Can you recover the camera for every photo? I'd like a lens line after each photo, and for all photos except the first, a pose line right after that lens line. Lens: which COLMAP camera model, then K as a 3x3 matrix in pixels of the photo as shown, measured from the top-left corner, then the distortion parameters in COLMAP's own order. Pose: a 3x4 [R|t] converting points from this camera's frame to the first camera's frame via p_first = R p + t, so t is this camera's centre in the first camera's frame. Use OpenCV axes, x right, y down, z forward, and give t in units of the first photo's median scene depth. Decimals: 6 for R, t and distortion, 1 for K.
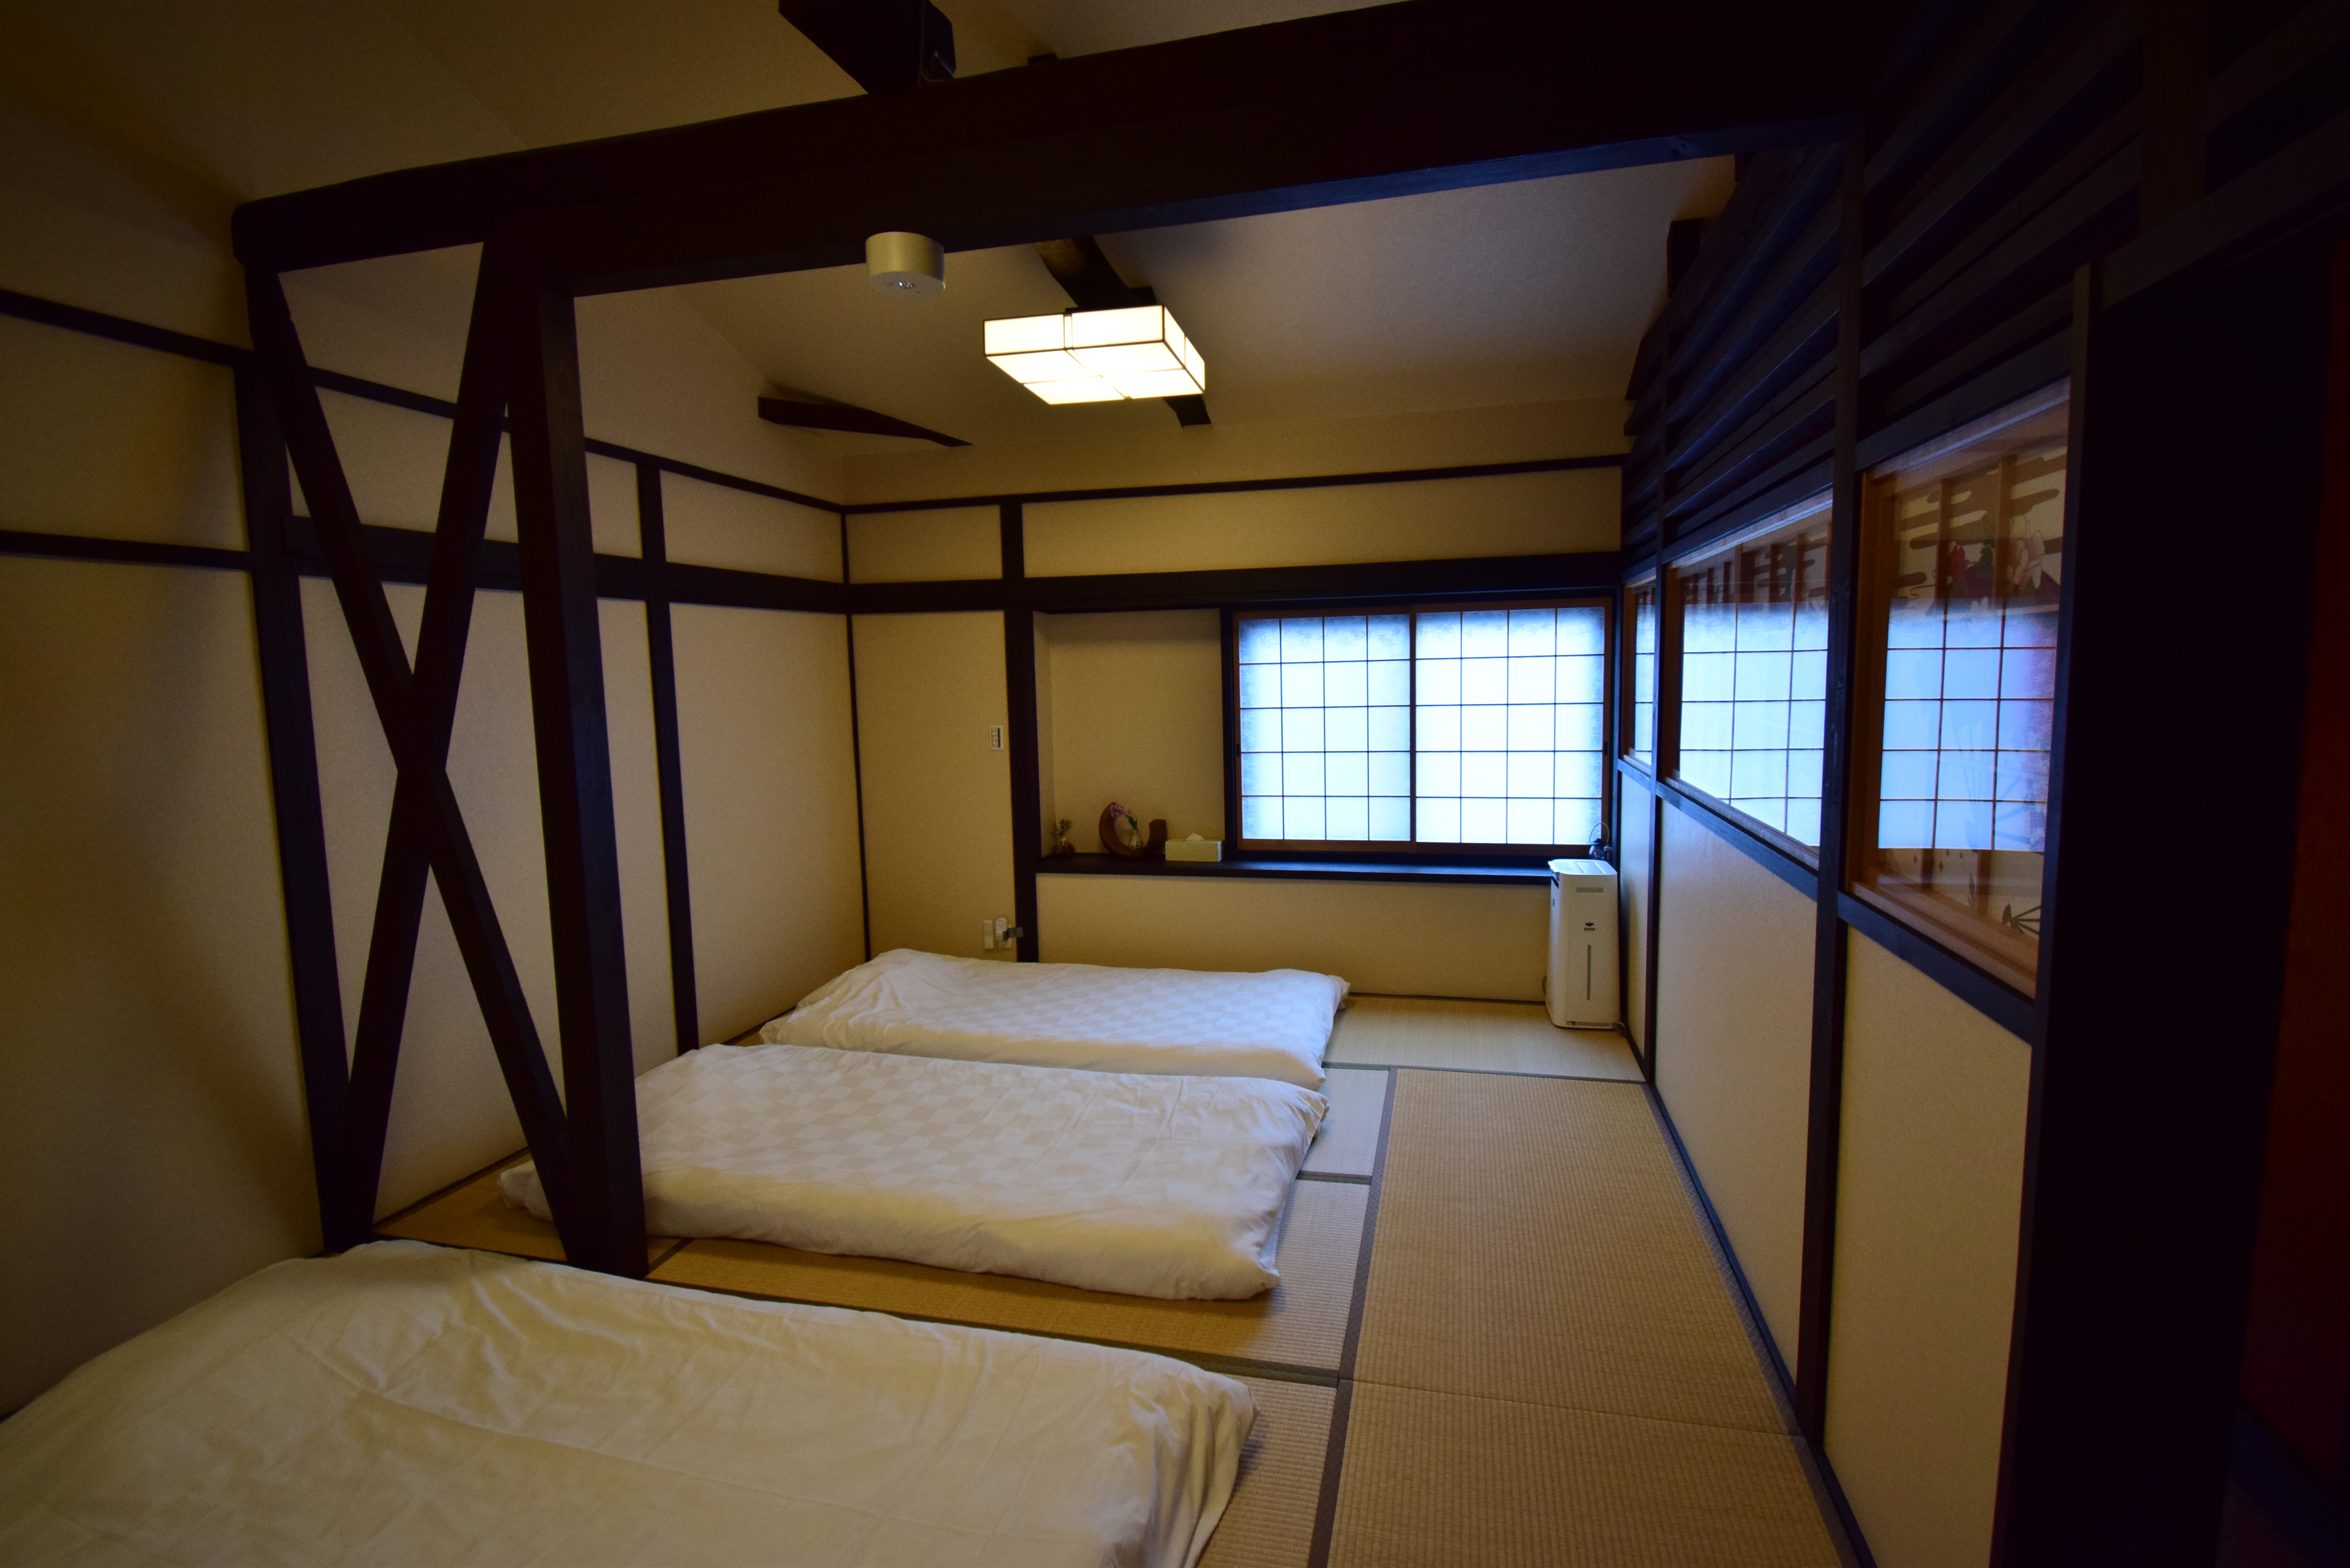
lens RADIAL K [[1070.1, 0, 1188.0], [0, 1070.1, 778.8], [0, 0, 1]] dist [0.018161, -0.025269]
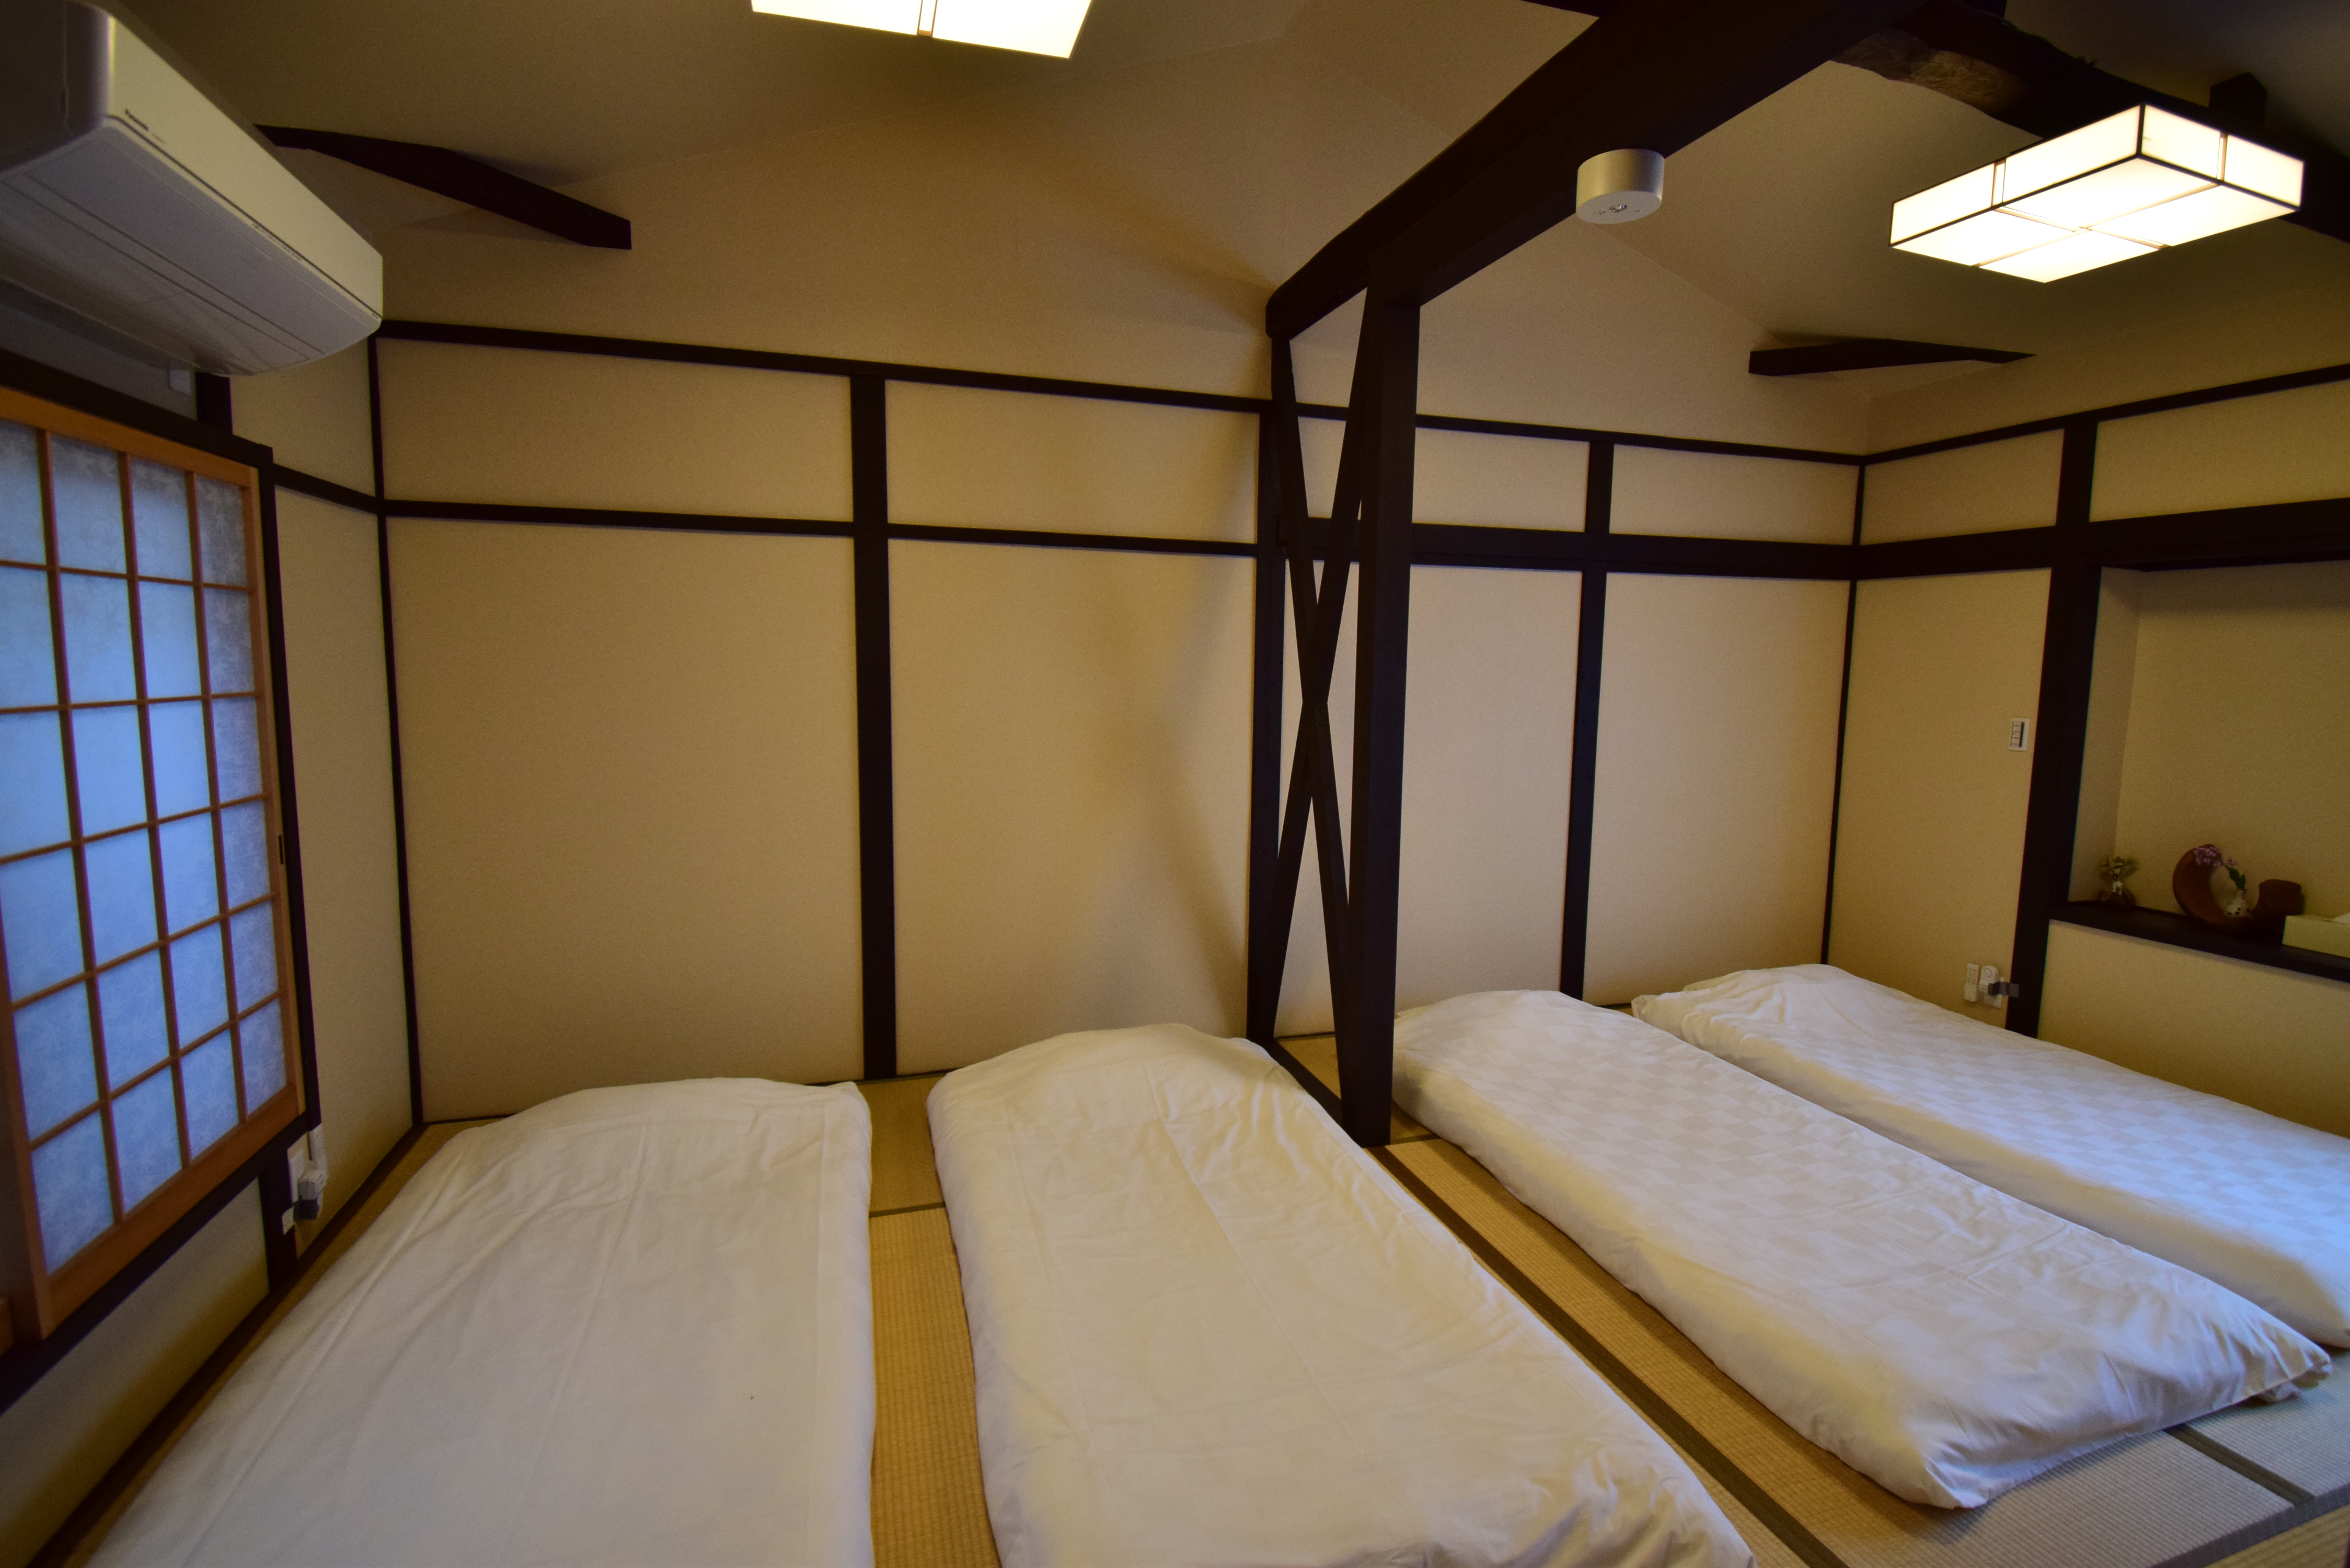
lens RADIAL K [[1070.1, 0, 1188.0], [0, 1070.1, 778.8], [0, 0, 1]] dist [0.018161, -0.025269]
pose [[0.526431, 0.120345, -0.841657, 0.236178], [-0.110073, 0.991247, 0.072887, 0.004094], [0.843062, 0.054274, 0.535070, 0.127354]]
